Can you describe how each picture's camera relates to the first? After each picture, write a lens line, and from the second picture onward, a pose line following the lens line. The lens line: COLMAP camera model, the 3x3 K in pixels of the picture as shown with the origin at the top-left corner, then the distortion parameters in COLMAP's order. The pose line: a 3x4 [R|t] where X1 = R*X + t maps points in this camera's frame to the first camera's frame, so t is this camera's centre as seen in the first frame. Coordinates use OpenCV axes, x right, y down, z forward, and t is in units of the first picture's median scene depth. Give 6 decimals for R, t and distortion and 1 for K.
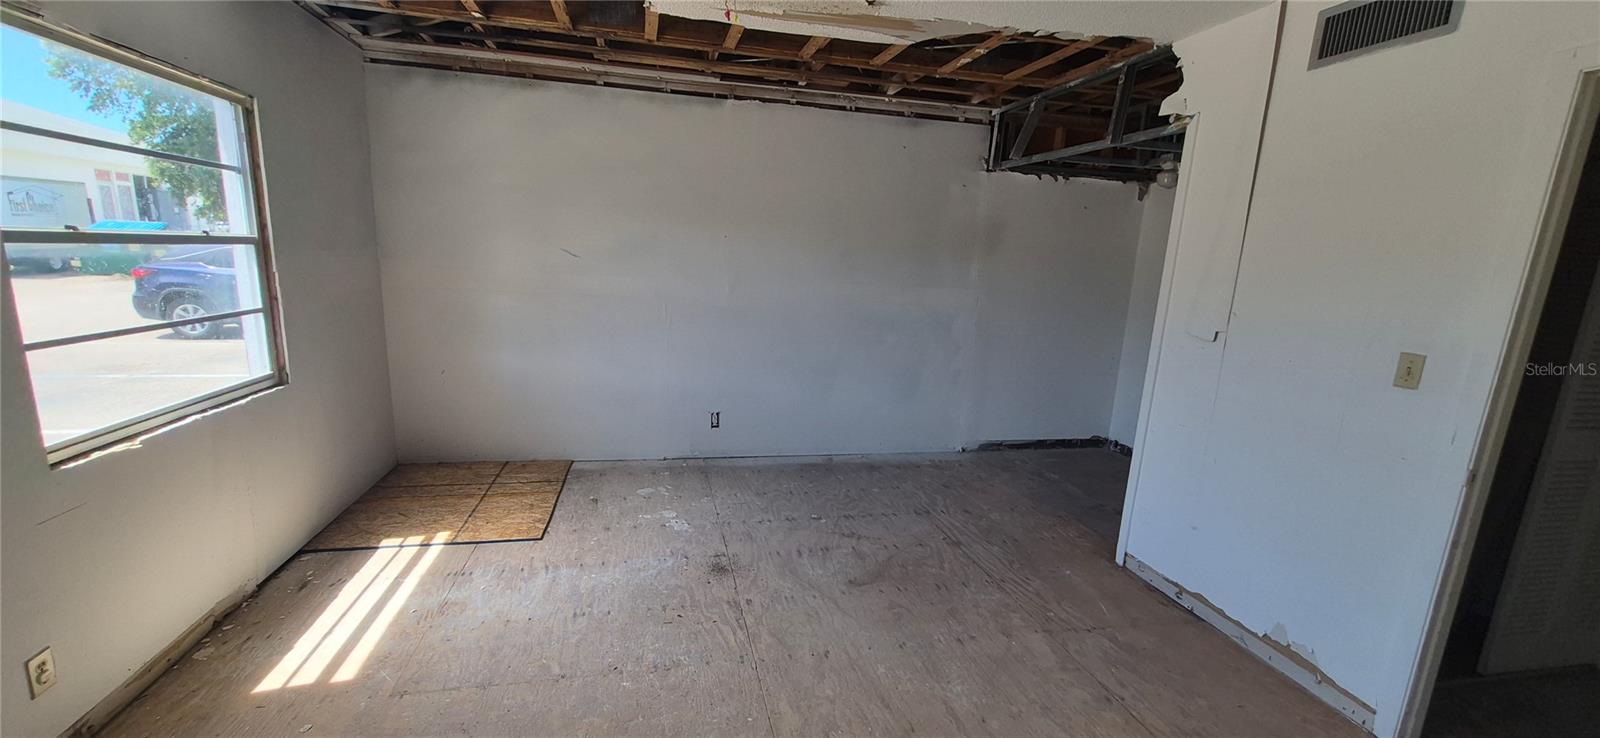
lens RADIAL K [[632.7, 0, 790.3], [0, 632.7, 386.7], [0, 0, 1]] dist [-0.000451, -0.000114]
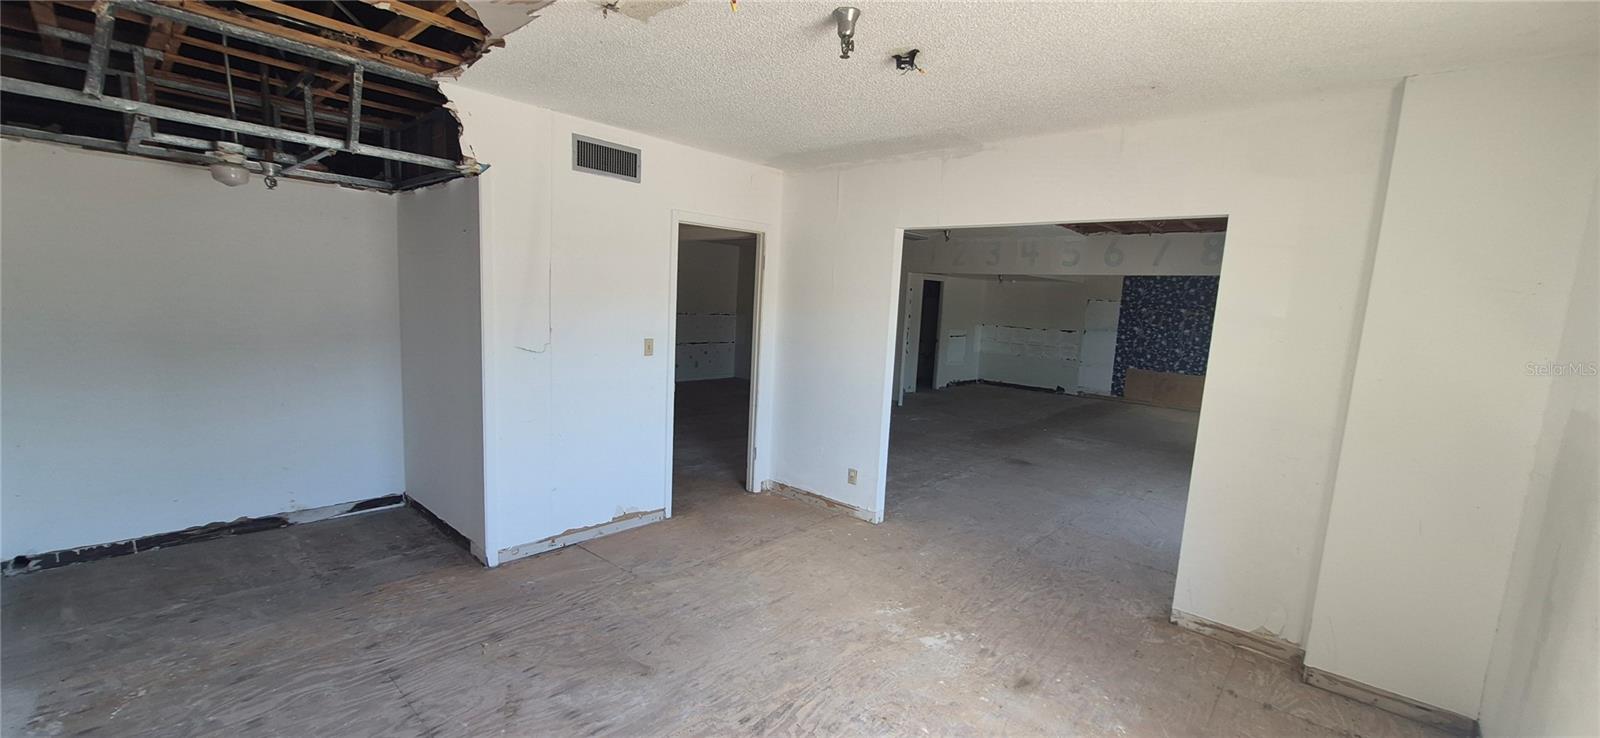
lens RADIAL K [[619.4, 0, 804.2], [0, 619.4, 388.5], [0, 0, 1]] dist [-0.000097, -0.000088]
pose [[-0.582133, -0.187008, 0.791296, -0.648379], [0.092074, 0.951771, 0.292669, -0.306479], [-0.807863, 0.243230, -0.536839, 1.190786]]
